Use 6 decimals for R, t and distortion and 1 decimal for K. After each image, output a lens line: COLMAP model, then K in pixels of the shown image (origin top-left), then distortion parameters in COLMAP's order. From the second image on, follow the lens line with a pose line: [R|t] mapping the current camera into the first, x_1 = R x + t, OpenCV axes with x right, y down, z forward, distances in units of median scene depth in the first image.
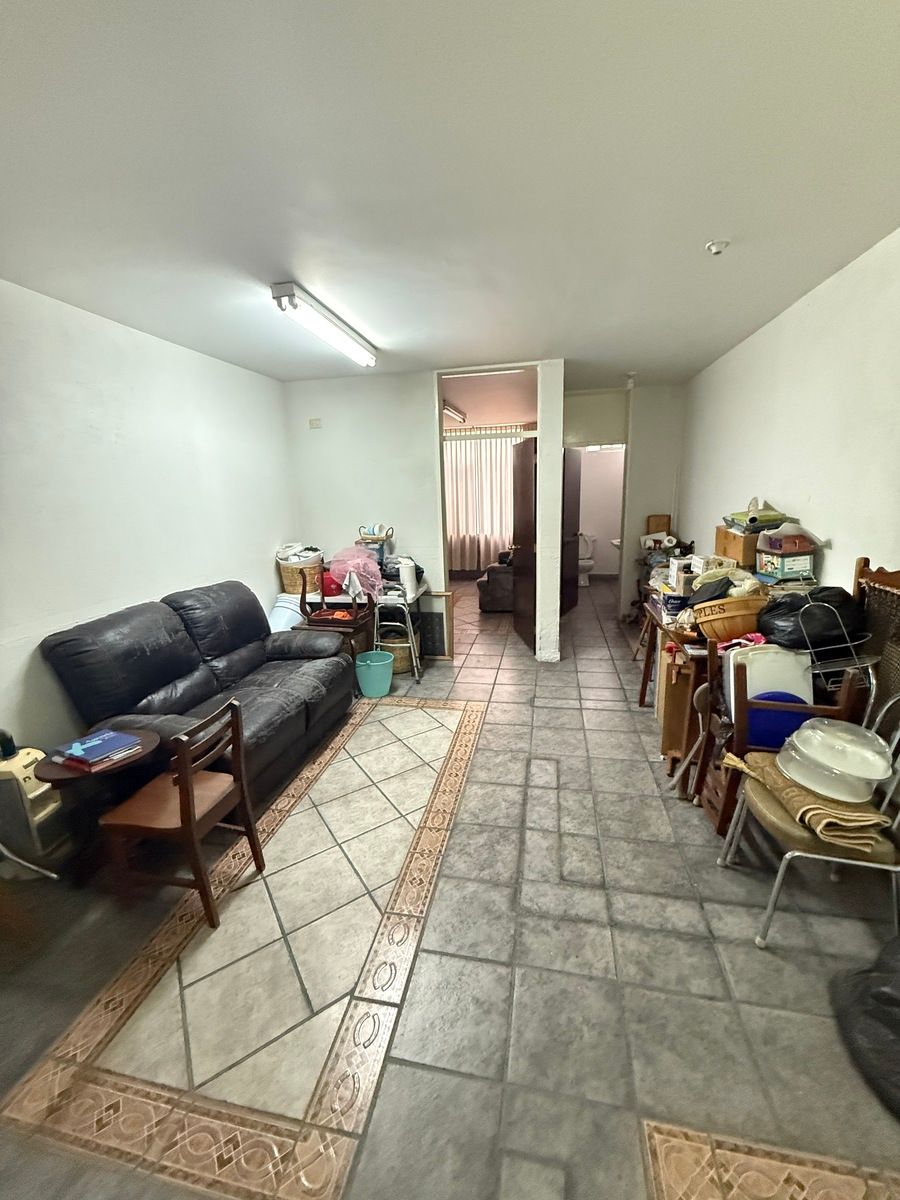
lens RADIAL K [[479.9, 0, 449.7], [0, 479.9, 603.1], [0, 0, 1]] dist [0.001532, 0.000059]
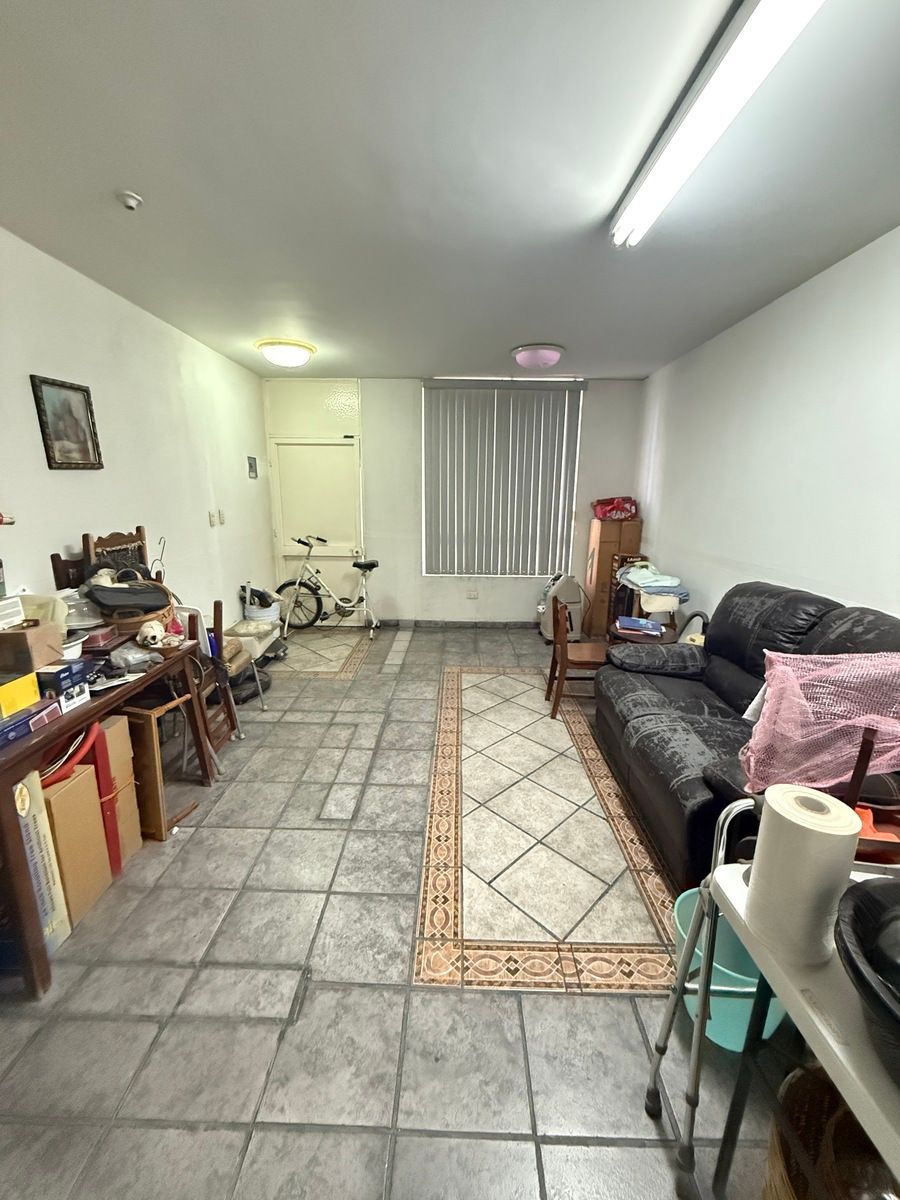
lens RADIAL K [[479.9, 0, 446.8], [0, 479.9, 602.3], [0, 0, 1]] dist [0.001532, 0.000059]
pose [[-0.983860, 0.068599, -0.165268, 0.133222], [-0.013918, 0.891462, 0.452881, -0.372078], [0.178397, 0.447872, -0.876120, 1.705498]]
